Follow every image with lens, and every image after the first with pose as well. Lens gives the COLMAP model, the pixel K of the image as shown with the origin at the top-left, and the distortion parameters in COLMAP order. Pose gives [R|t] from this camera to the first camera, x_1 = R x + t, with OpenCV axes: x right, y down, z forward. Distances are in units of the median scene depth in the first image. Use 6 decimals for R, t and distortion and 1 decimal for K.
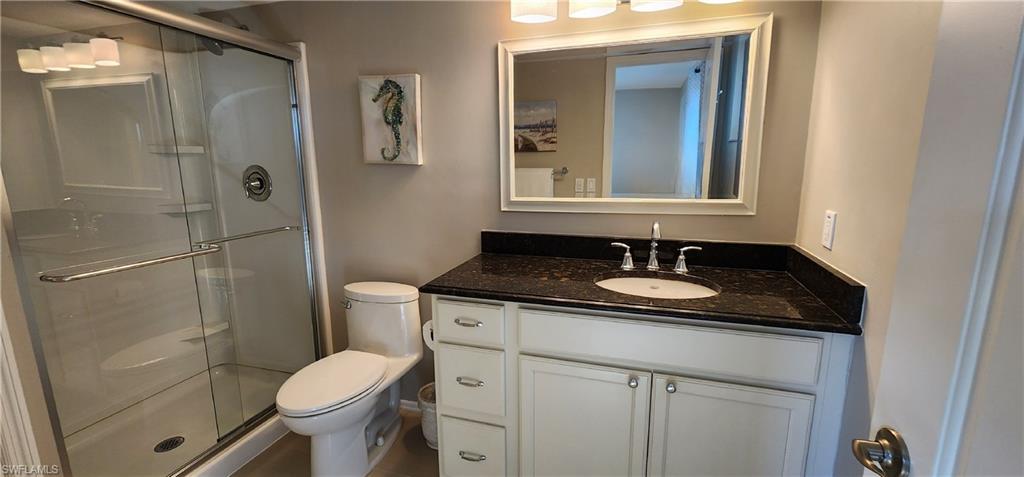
lens RADIAL K [[421.4, 0, 509.9], [0, 421.4, 242.2], [0, 0, 1]] dist [-0.000782, -0.000199]
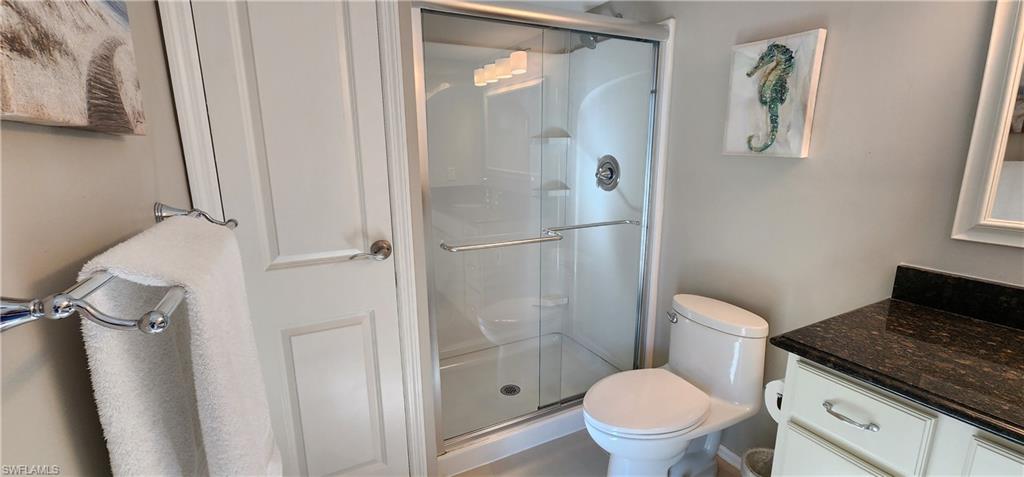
lens RADIAL K [[421.4, 0, 509.9], [0, 421.4, 242.2], [0, 0, 1]] dist [-0.000782, -0.000199]
pose [[0.699949, 0.151763, -0.697883, -0.039089], [-0.128858, 0.987961, 0.085604, -0.038213], [0.702472, 0.030010, 0.711078, 0.139309]]
